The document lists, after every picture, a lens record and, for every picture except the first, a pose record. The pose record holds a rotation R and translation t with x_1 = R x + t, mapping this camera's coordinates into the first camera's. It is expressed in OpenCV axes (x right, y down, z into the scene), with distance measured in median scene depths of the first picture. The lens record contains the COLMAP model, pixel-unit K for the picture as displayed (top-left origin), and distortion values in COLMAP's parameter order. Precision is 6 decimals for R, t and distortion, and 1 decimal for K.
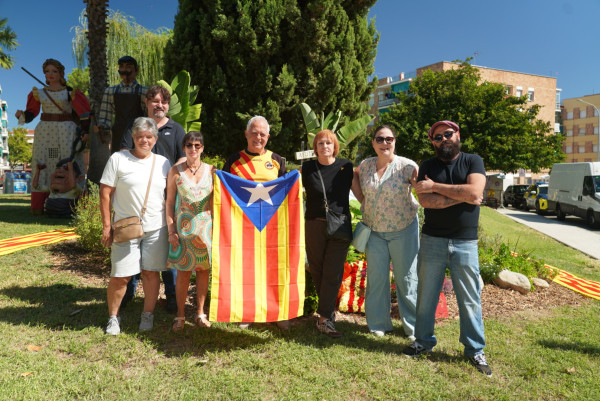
lens RADIAL K [[485.5, 0, 299.4], [0, 485.5, 200.9], [0, 0, 1]] dist [0.029410, 0.000801]
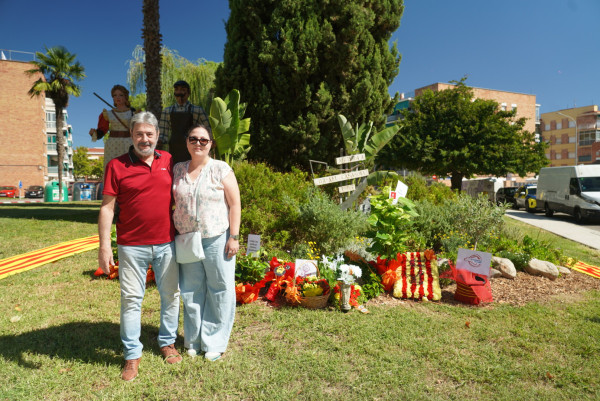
lens RADIAL K [[413.6, 0, 301.4], [0, 413.6, 200.9], [0, 0, 1]] dist [0.001201, 0.007194]
pose [[0.999419, -0.014691, -0.030743, -0.049892], [0.014420, 0.999855, -0.009013, 0.006627], [0.030871, 0.008564, 0.999487, 0.024993]]
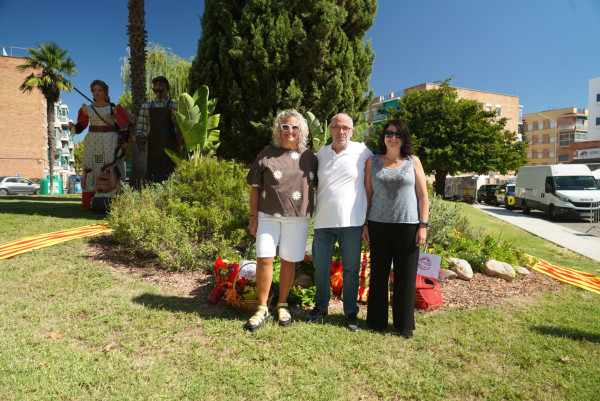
lens RADIAL K [[397.8, 0, 300.1], [0, 397.8, 199.8], [0, 0, 1]] dist [-0.009437, 0.005301]
pose [[0.999798, -0.004508, -0.019598, 0.004187], [0.004554, 0.999987, 0.002302, 0.001389], [0.019587, -0.002390, 0.999805, 0.061180]]
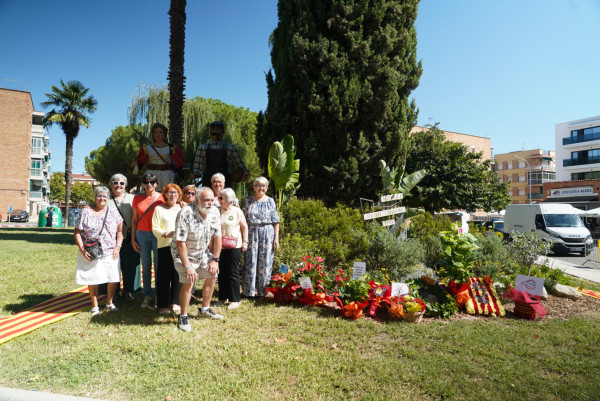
lens RADIAL K [[394.7, 0, 303.1], [0, 394.7, 204.2], [0, 0, 1]] dist [-0.008658, 0.003509]
pose [[0.998862, 0.006114, 0.047293, -0.225712], [-0.002663, 0.997351, -0.072691, 0.000066], [-0.047612, 0.072483, 0.996233, -0.057036]]
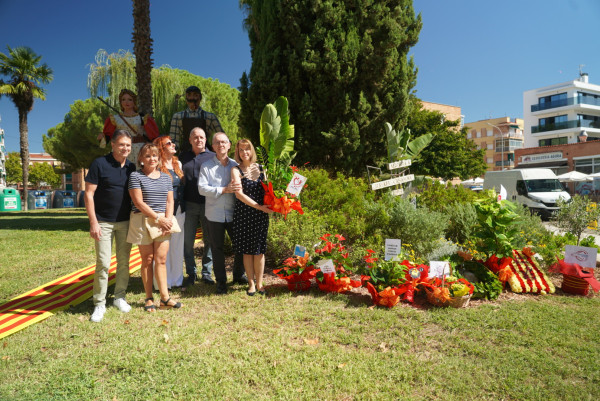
lens RADIAL K [[395.4, 0, 304.7], [0, 395.4, 201.2], [0, 0, 1]] dist [-0.009985, 0.003859]
pose [[0.992170, -0.032104, 0.120695, -0.277395], [0.033903, 0.999342, -0.012887, -0.001401], [-0.120202, 0.016878, 0.992606, 0.048935]]
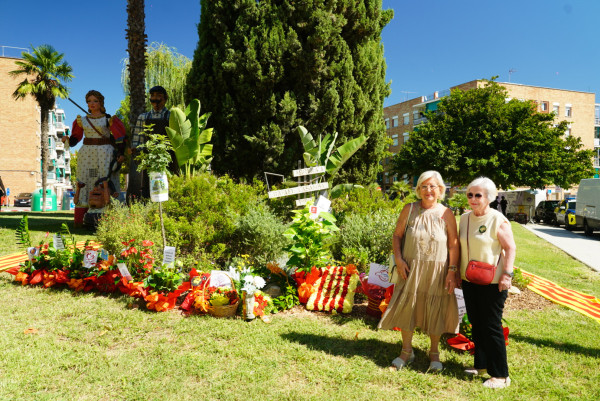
lens RADIAL K [[469.8, 0, 298.5], [0, 469.8, 202.3], [0, 0, 1]] dist [0.025331, 0.003000]
pose [[0.996256, -0.003621, -0.086374, 0.081873], [0.000858, 0.999488, -0.031999, 0.006098], [0.086445, 0.031805, 0.995749, -0.053639]]
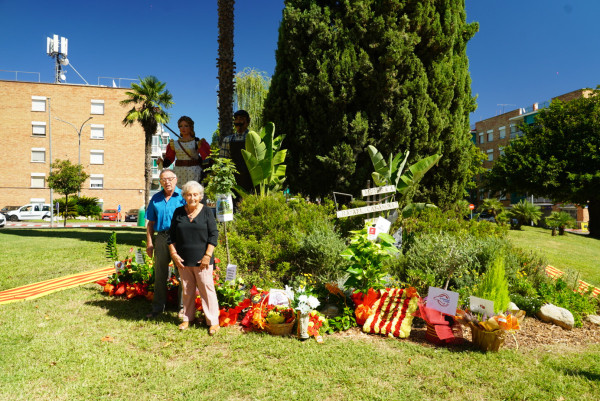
lens RADIAL K [[466.6, 0, 304.2], [0, 466.6, 202.8], [0, 0, 1]] dist [0.022878, 0.002364]
pose [[0.964893, -0.005905, -0.262578, 0.122035], [-0.011607, 0.997812, -0.065090, 0.000669], [0.262388, 0.065852, 0.962713, -0.050968]]
